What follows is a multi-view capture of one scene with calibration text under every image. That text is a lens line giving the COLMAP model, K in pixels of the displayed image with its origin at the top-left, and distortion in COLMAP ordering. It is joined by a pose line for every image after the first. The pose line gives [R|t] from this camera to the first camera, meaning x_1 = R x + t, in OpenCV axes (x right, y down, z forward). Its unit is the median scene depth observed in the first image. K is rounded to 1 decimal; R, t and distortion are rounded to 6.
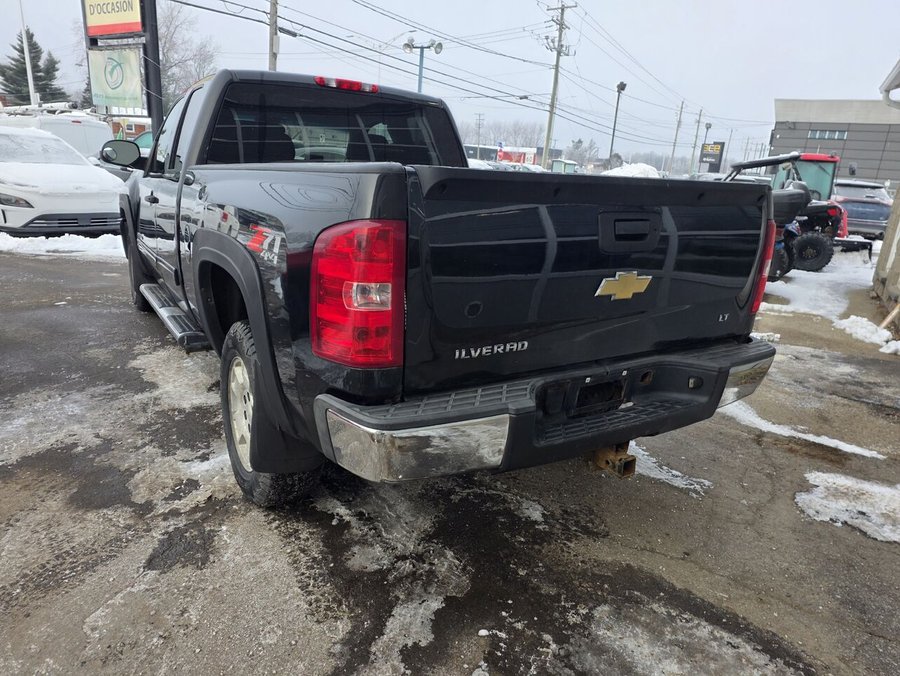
lens RADIAL K [[601.1, 0, 450.0], [0, 601.1, 338.0], [0, 0, 1]] dist [0.072016, -0.055595]
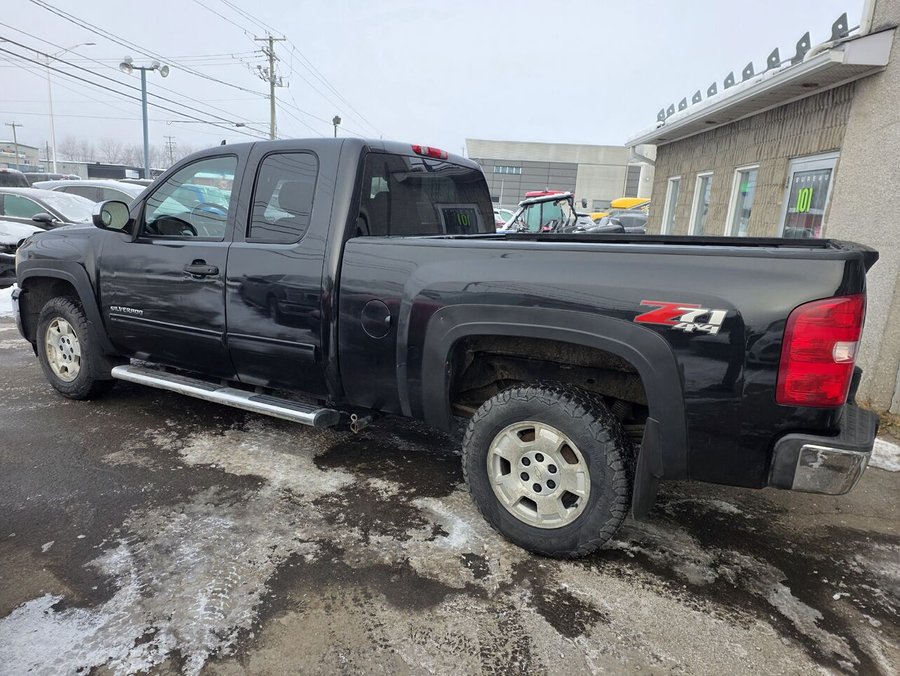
lens RADIAL K [[601.1, 0, 450.0], [0, 601.1, 338.0], [0, 0, 1]] dist [0.072016, -0.055595]
pose [[0.892322, -0.110975, 0.437545, -0.637848], [0.128850, 0.991600, -0.011274, -0.083500], [-0.432619, 0.066438, 0.899126, 0.073576]]
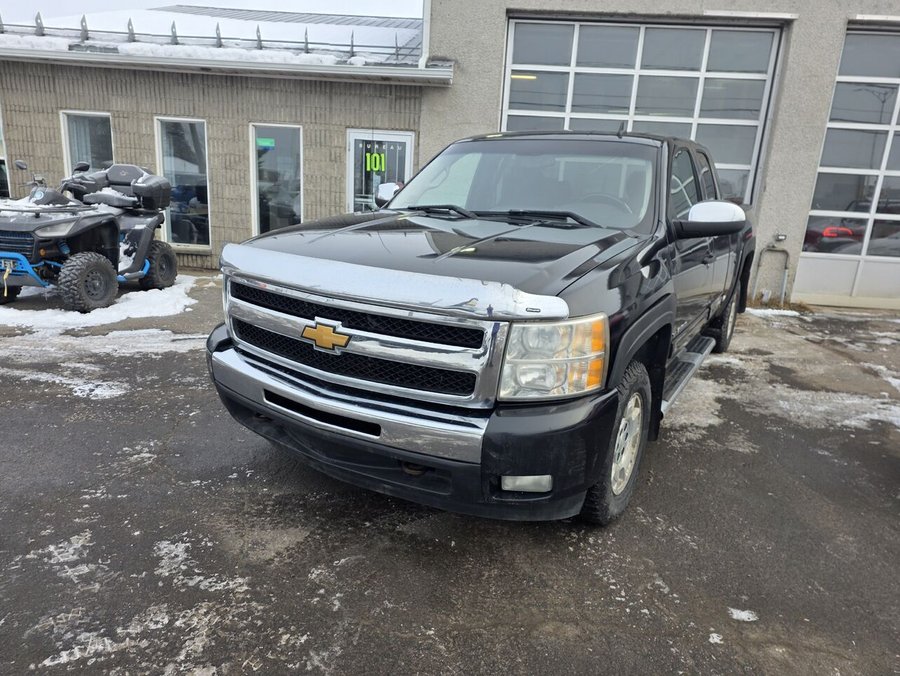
lens RADIAL K [[598.9, 0, 440.8], [0, 598.9, 338.6], [0, 0, 1]] dist [0.055332, -0.044711]
pose [[-0.433538, -0.301964, 0.849036, -1.317708], [0.168425, 0.898430, 0.405533, -0.658640], [-0.885256, 0.318813, -0.338645, 1.981672]]
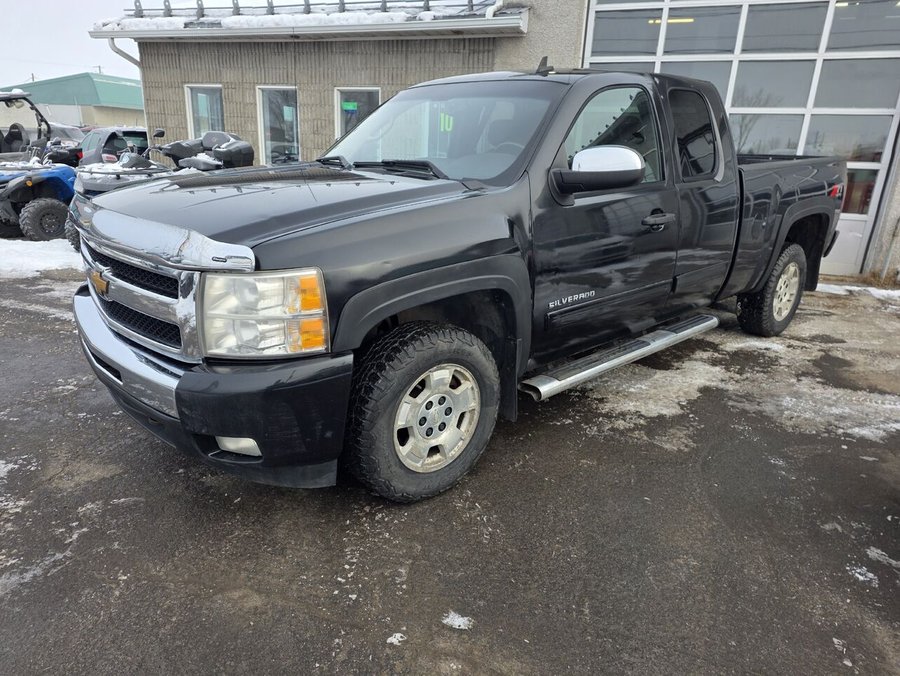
lens RADIAL K [[598.9, 0, 440.8], [0, 598.9, 338.6], [0, 0, 1]] dist [0.055332, -0.044711]
pose [[-0.158327, -0.365936, 0.917073, -1.411066], [0.229097, 0.889827, 0.394616, -0.538859], [-0.960441, 0.272577, -0.057049, 1.556081]]
